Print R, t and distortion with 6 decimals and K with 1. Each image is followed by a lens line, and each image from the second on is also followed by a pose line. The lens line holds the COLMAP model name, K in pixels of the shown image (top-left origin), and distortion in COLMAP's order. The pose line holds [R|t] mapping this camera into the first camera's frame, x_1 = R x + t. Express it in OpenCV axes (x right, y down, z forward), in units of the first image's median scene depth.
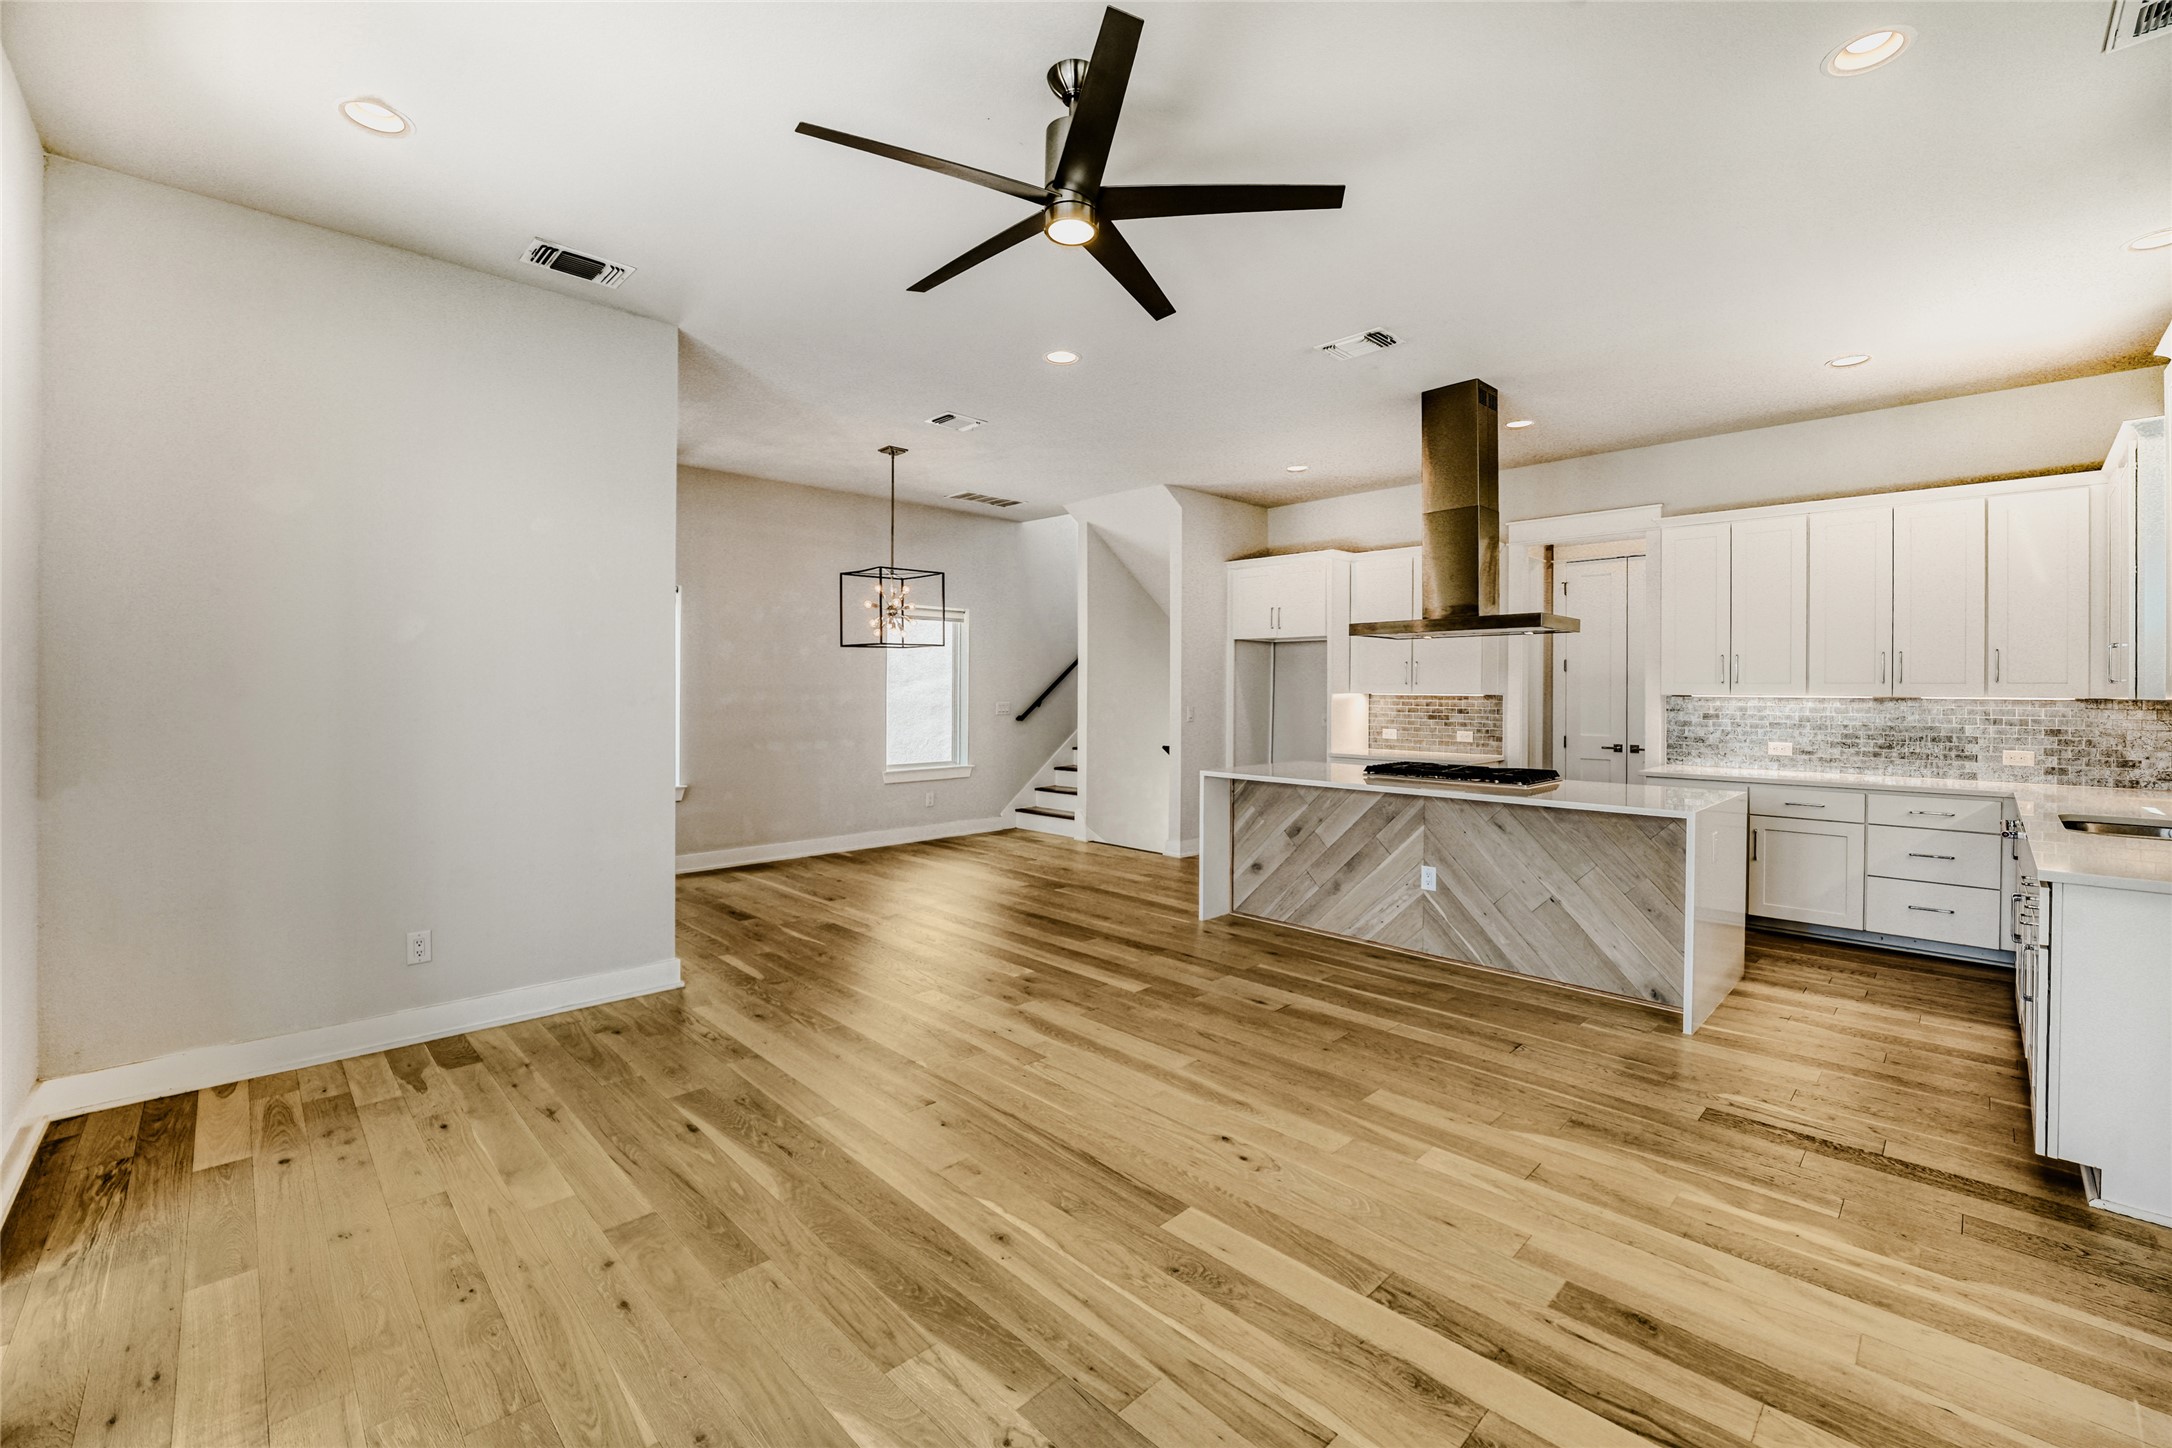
lens RADIAL K [[907.8, 0, 1104.3], [0, 907.8, 700.6], [0, 0, 1]] dist [-0.027359, 0.003279]
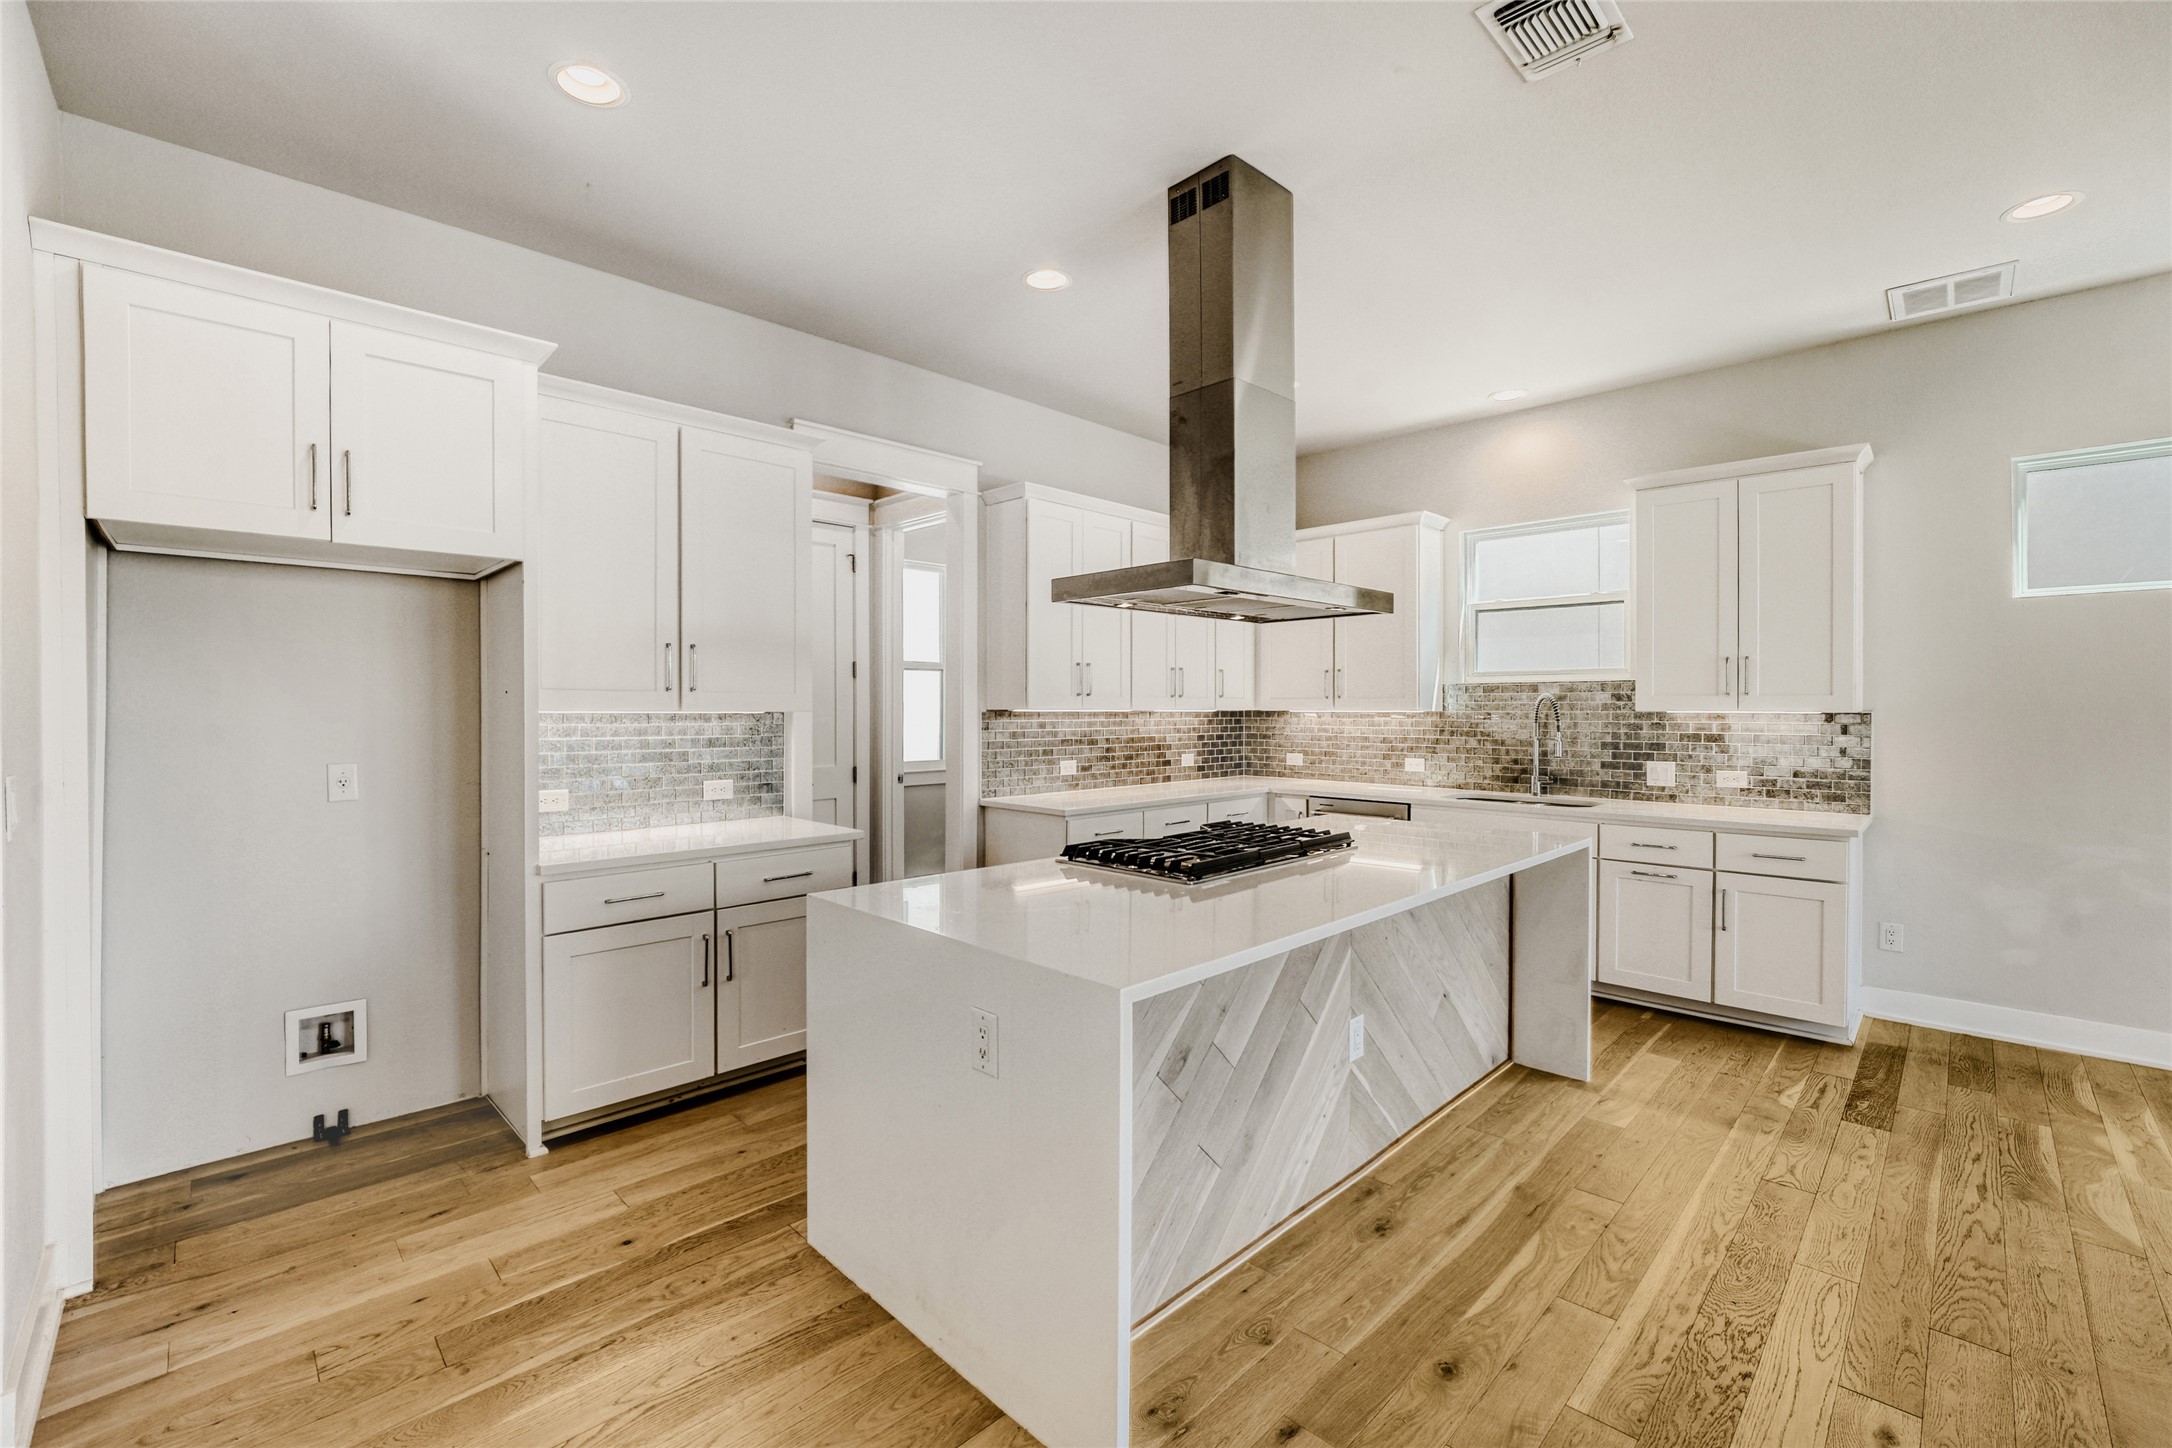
lens RADIAL K [[907.8, 0, 1086.7], [0, 907.8, 708.6], [0, 0, 1]] dist [-0.027359, 0.003279]
pose [[0.002216, -0.005850, 0.999980, -0.204083], [0.011878, 0.999912, 0.005823, -0.013817], [-0.999927, 0.011865, 0.002285, 1.178188]]
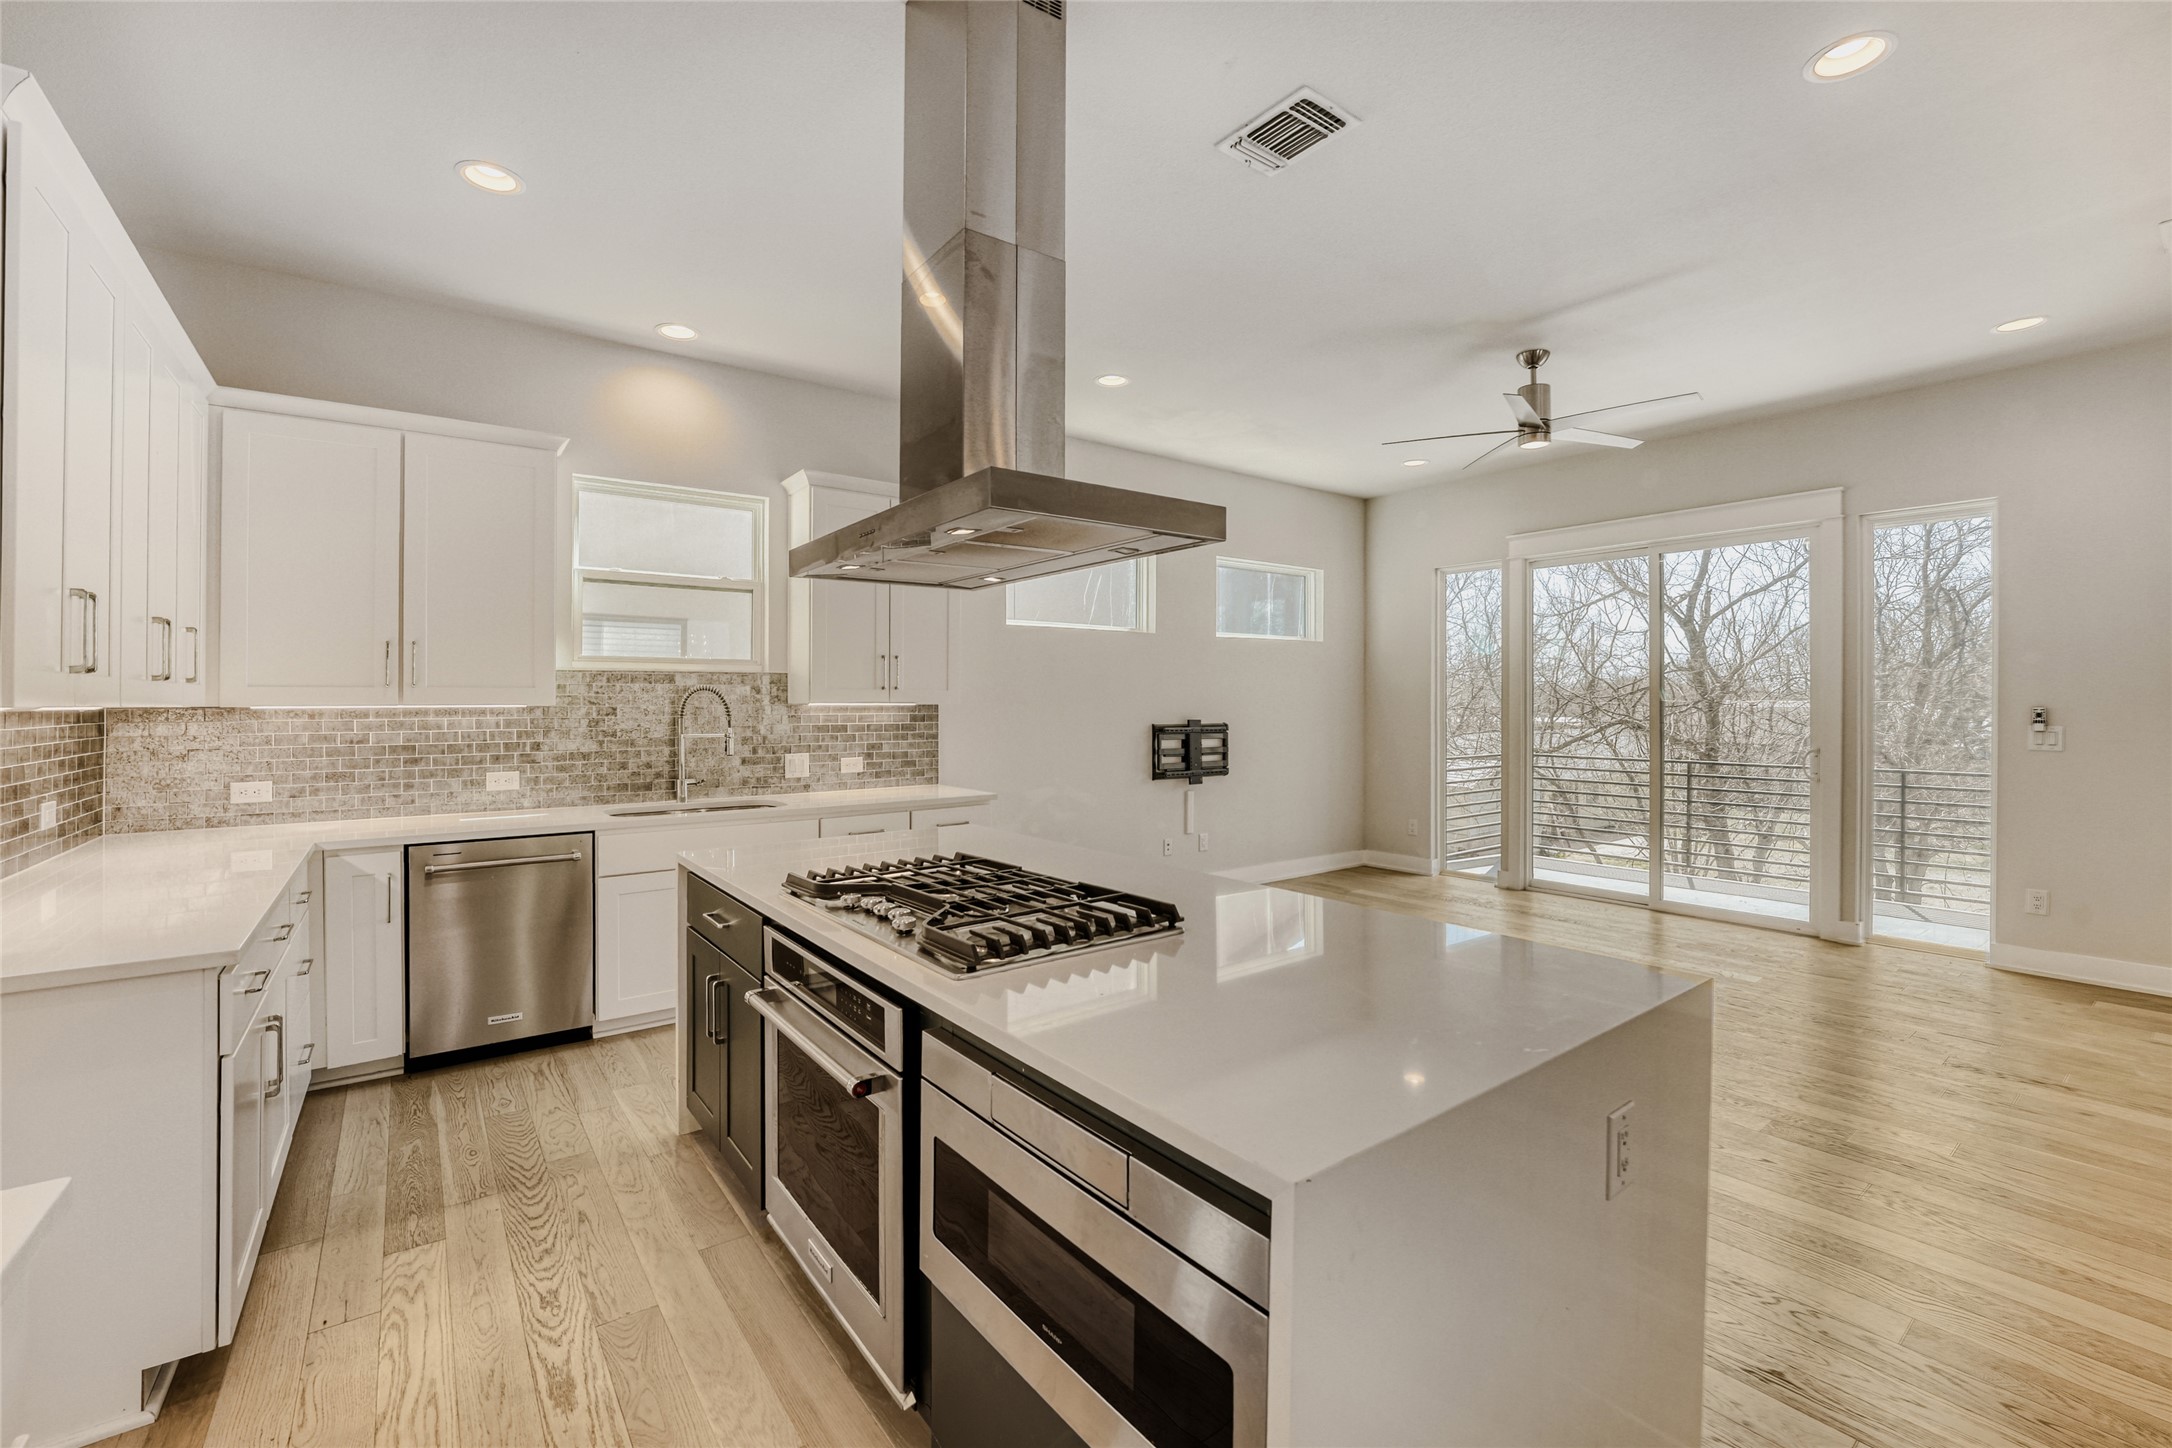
lens RADIAL K [[907.8, 0, 1072.7], [0, 907.8, 695.1], [0, 0, 1]] dist [-0.027359, 0.003279]
pose [[-0.989165, -0.002182, 0.146791, 0.322976], [-0.001277, 0.999980, 0.006255, -0.015031], [-0.146801, 0.006000, -0.989148, 1.511839]]
